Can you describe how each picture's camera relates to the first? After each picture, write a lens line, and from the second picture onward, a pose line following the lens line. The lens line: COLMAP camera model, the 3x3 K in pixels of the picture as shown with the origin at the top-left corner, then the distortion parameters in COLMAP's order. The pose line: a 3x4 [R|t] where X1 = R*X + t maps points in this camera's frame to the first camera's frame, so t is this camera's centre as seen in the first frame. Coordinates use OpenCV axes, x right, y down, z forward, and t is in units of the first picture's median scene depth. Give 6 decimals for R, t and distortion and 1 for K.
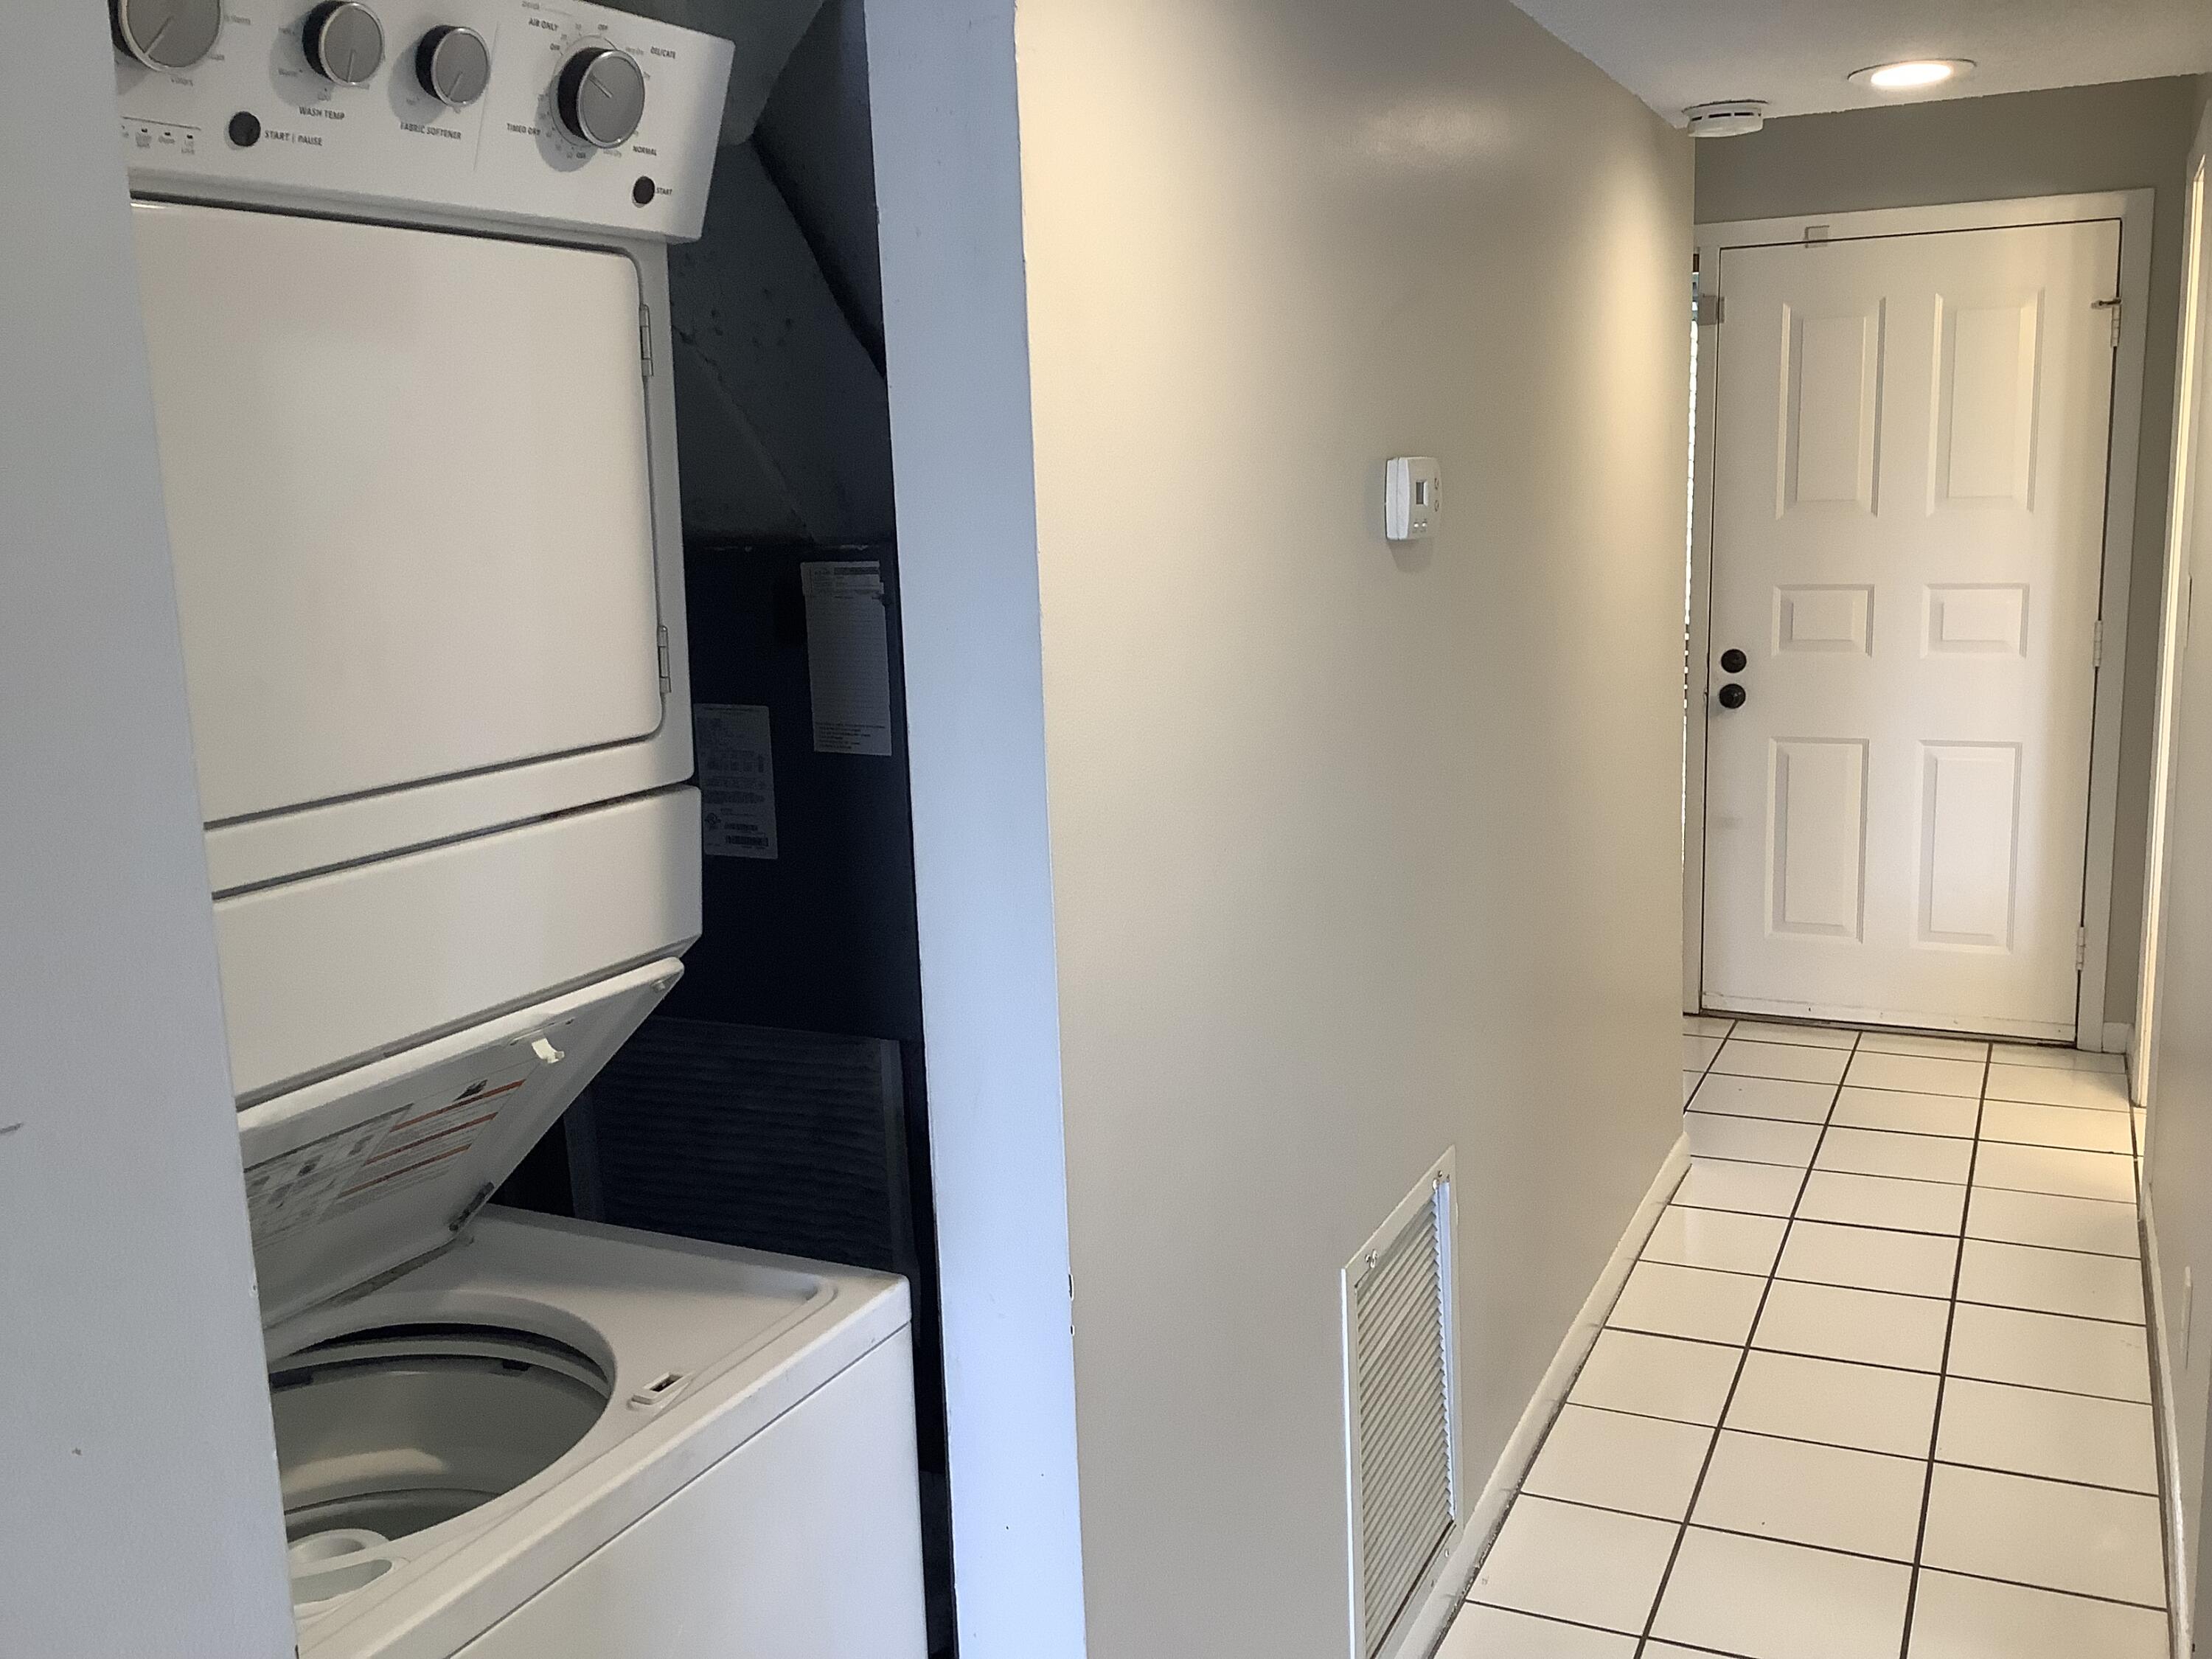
lens RADIAL K [[2025.9, 0, 1111.3], [0, 2025.9, 837.4], [0, 0, 1]] dist [0.023518, 0.000000]
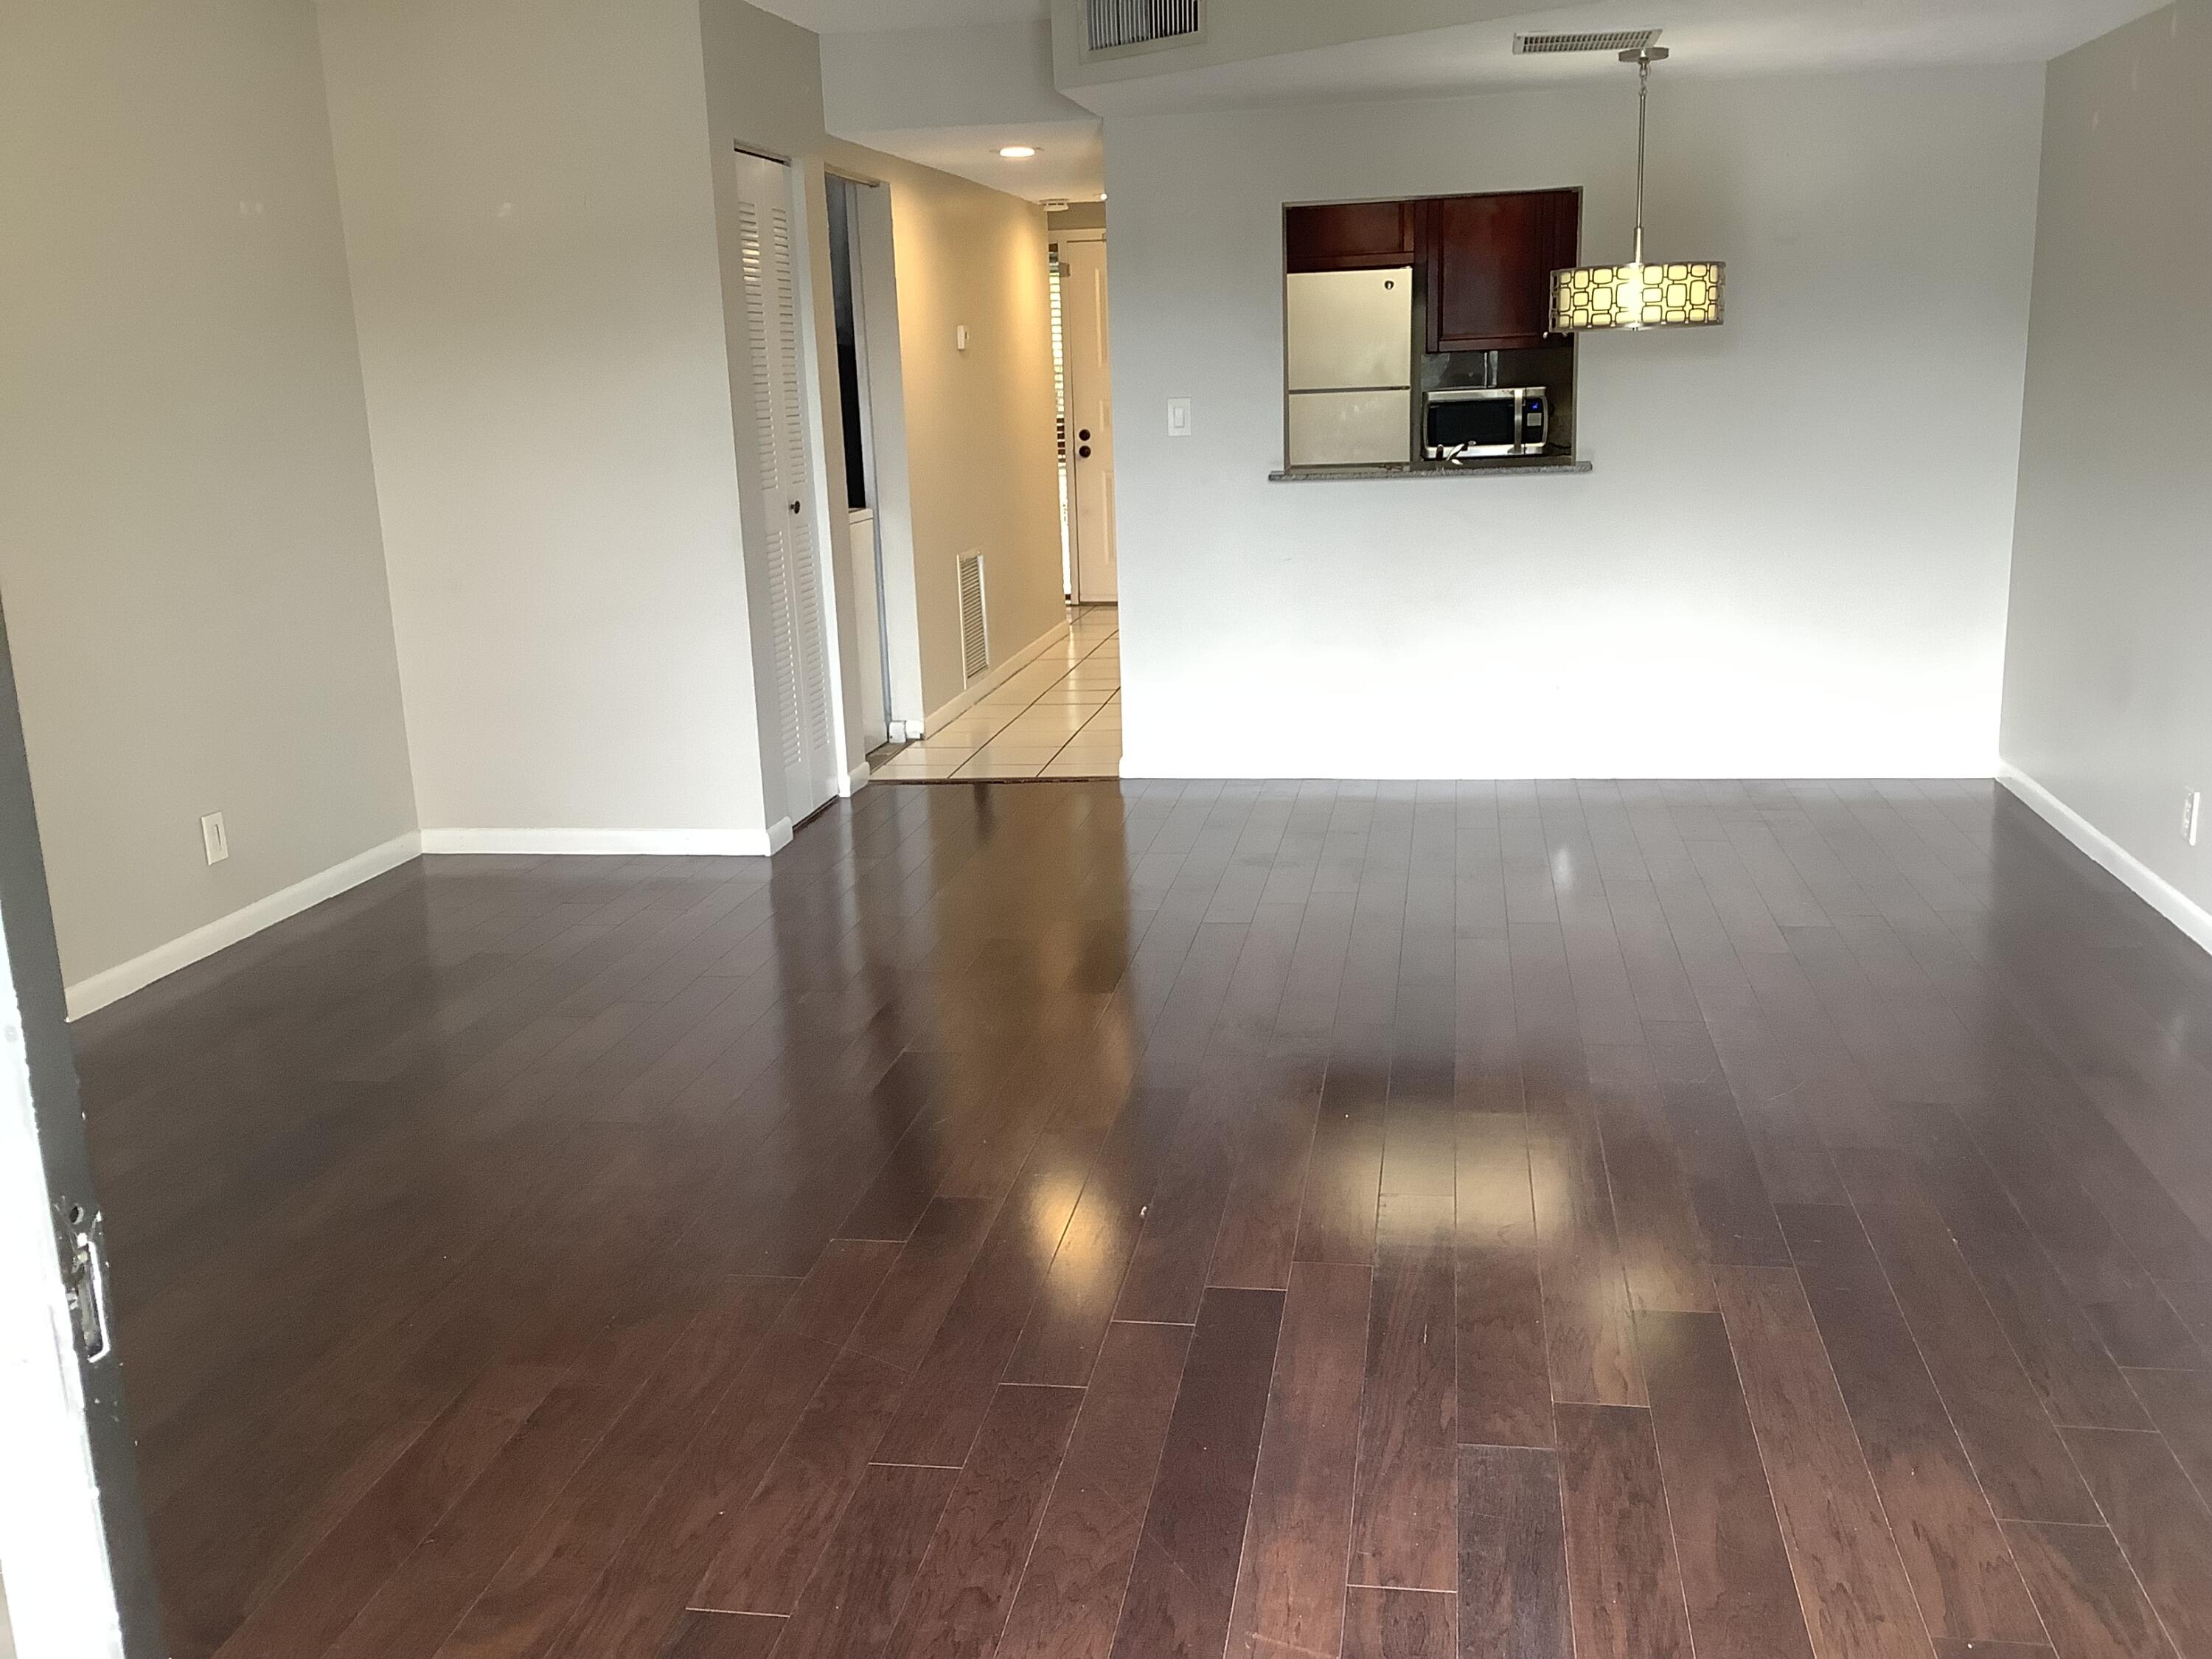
lens RADIAL K [[2025.9, 0, 1106.6], [0, 2025.9, 834.7], [0, 0, 1]] dist [0.023518, 0.000000]
pose [[0.963579, -0.065404, 0.259302, -0.258964], [0.056316, 0.997515, 0.042329, 0.248272], [-0.261426, -0.026184, 0.964868, -1.101853]]
